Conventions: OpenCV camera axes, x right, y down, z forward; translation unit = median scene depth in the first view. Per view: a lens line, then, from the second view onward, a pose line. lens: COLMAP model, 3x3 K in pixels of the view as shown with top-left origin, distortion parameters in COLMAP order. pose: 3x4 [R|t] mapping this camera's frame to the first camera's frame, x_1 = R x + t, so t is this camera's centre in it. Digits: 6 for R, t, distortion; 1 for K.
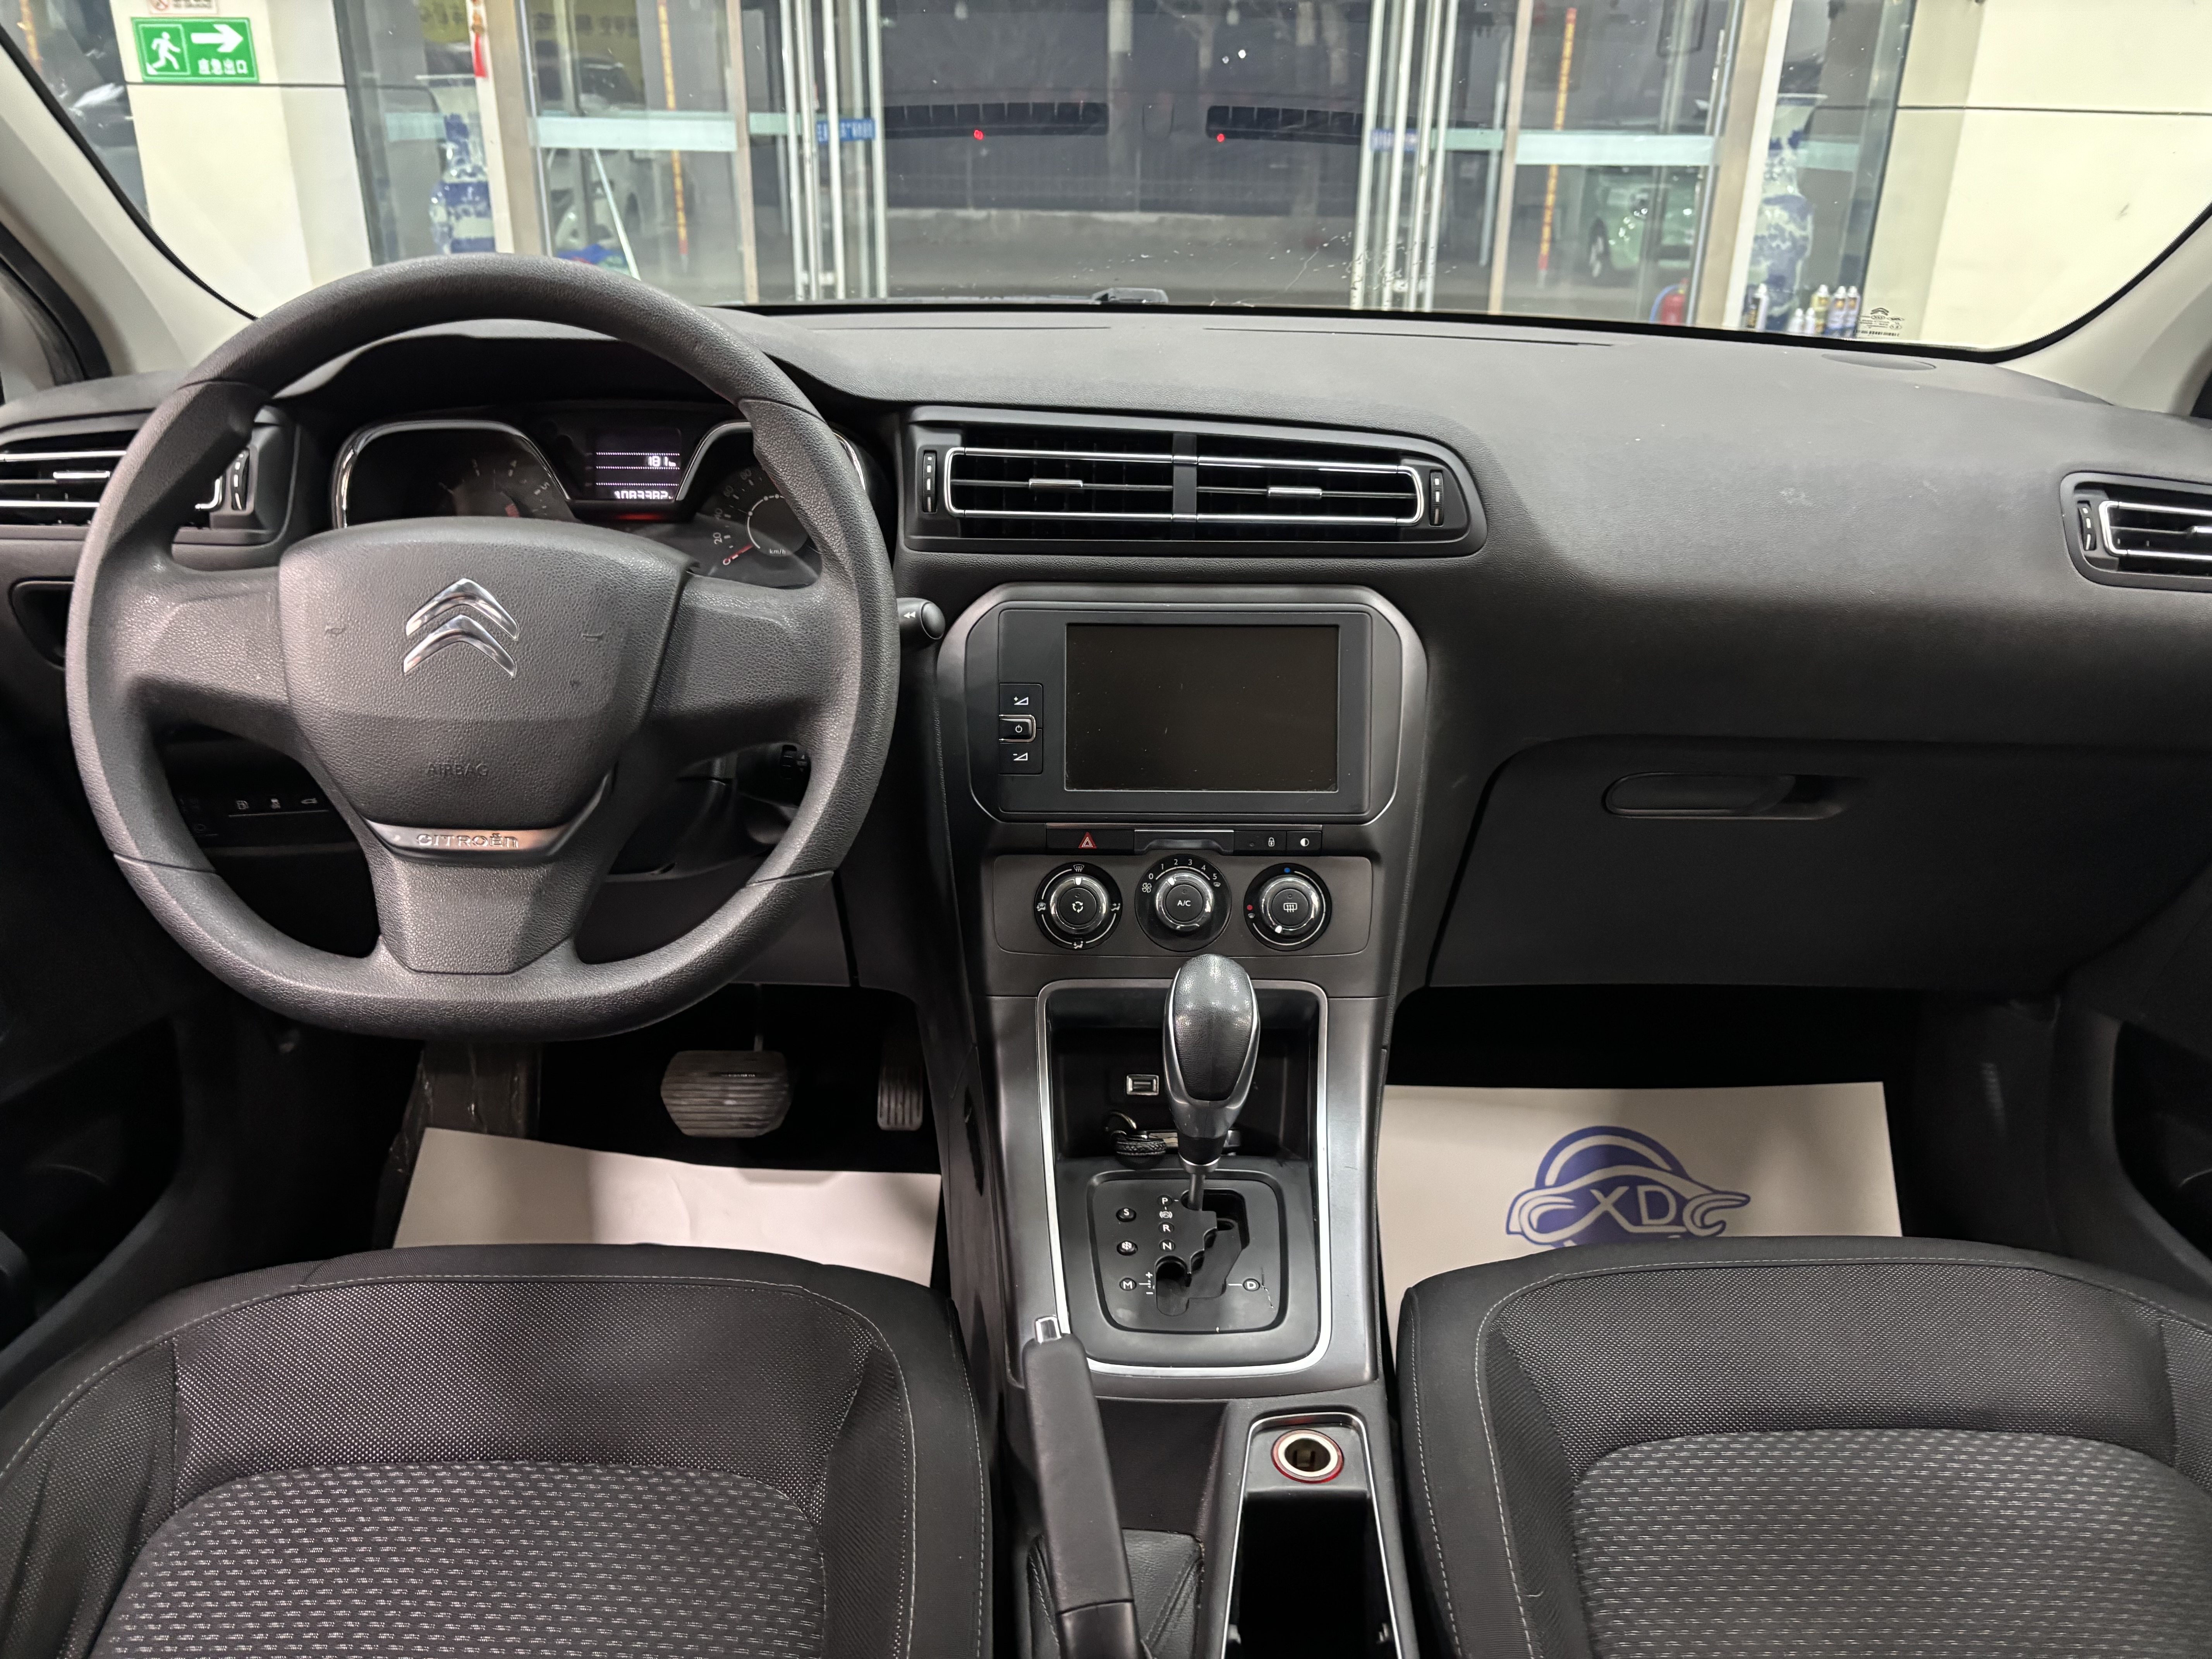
lens RADIAL K [[1749.1, 0, 1106.0], [0, 1749.1, 829.5], [0, 0, 1]] dist [0.015930, 0.003436]
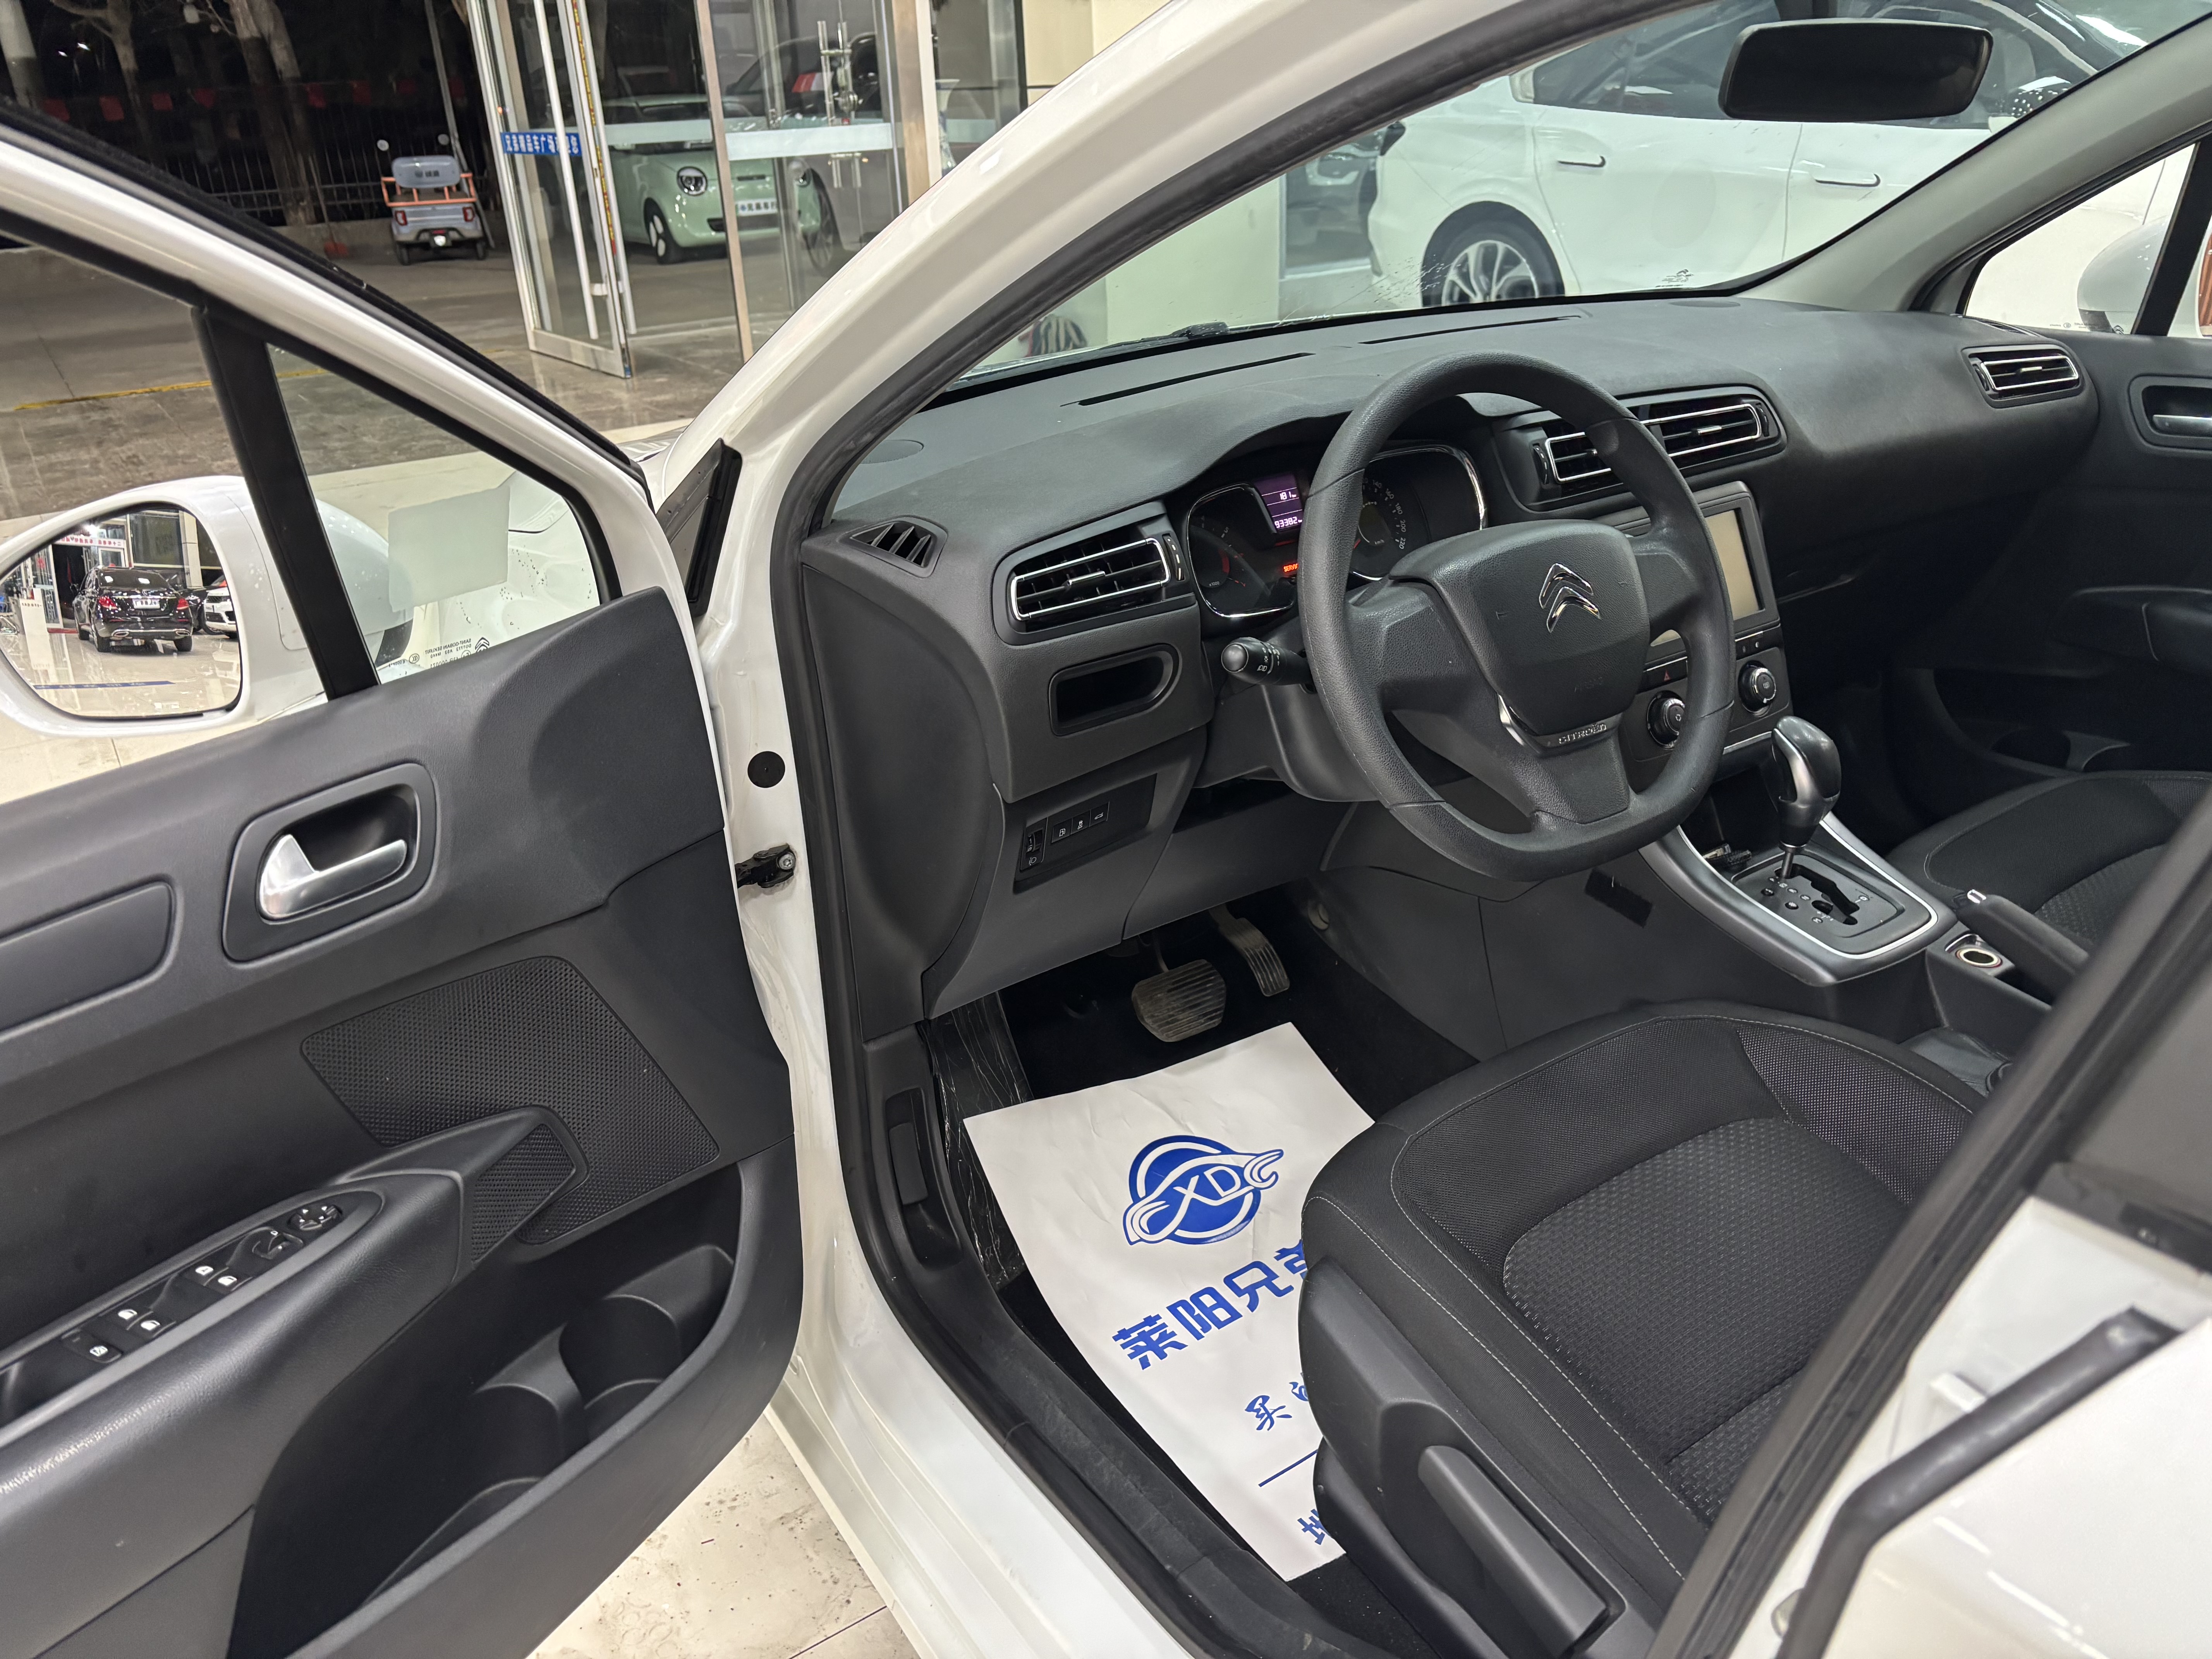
lens RADIAL K [[1749.1, 0, 1106.0], [0, 1749.1, 829.5], [0, 0, 1]] dist [0.015930, 0.003436]
pose [[0.825390, -0.276576, 0.492177, -1.178488], [0.267781, 0.959269, 0.089981, -0.130288], [-0.497016, 0.057527, 0.865832, -0.078158]]
